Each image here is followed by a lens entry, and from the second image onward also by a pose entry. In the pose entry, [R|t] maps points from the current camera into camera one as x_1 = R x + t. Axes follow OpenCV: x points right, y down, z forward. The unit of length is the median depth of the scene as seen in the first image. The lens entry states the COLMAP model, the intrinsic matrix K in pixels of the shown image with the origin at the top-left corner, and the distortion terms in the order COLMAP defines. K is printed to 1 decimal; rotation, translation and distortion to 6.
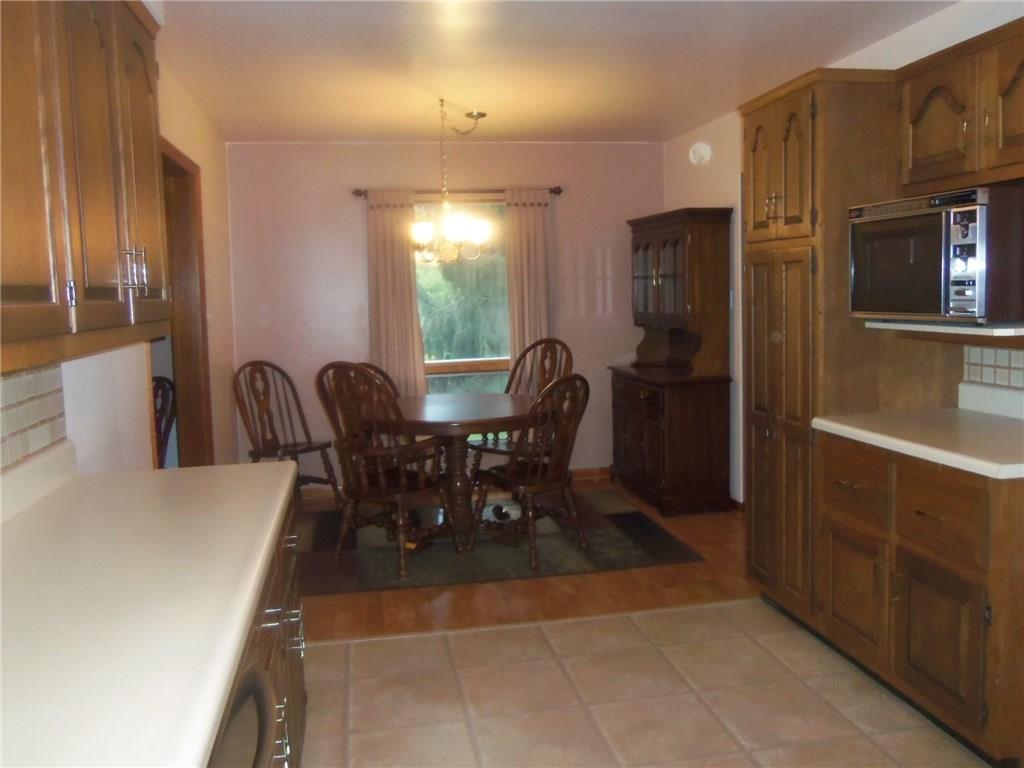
lens RADIAL K [[889.6, 0, 512.0], [0, 889.6, 384.0], [0, 0, 1]] dist [0.001001, 0.000717]
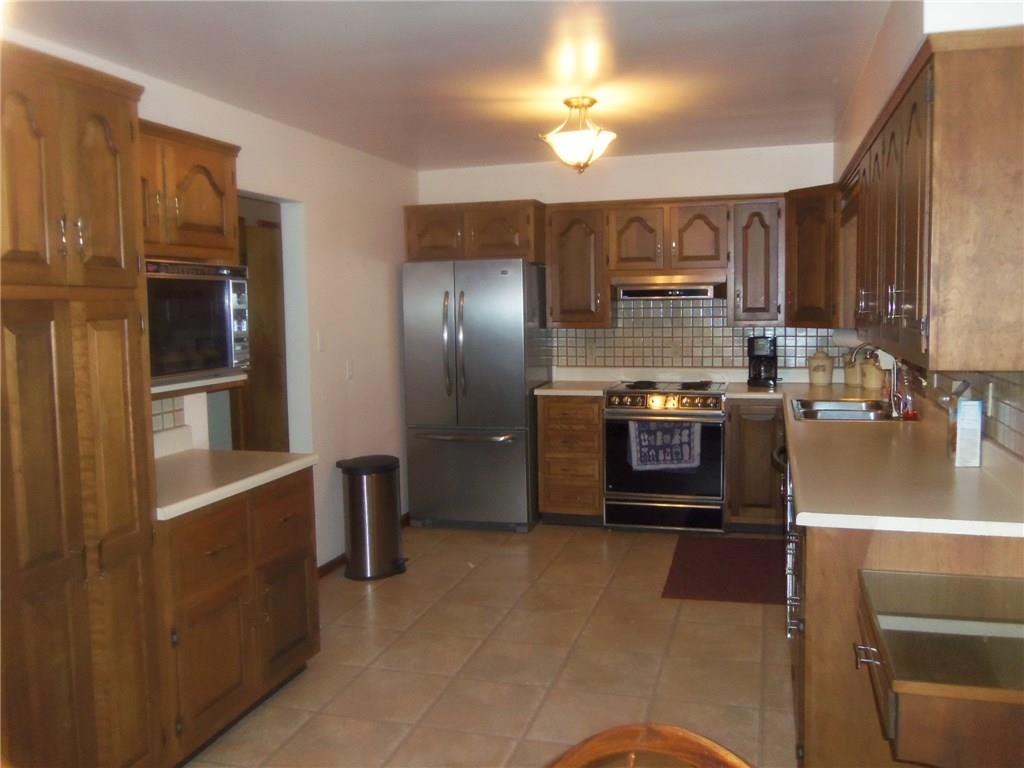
lens RADIAL K [[889.6, 0, 512.0], [0, 889.6, 384.0], [0, 0, 1]] dist [0.001001, 0.000717]
pose [[-0.895397, 0.007239, 0.445209, -0.362908], [0.092737, 0.980973, 0.170561, -0.213405], [-0.435504, 0.194007, -0.879032, 1.799943]]
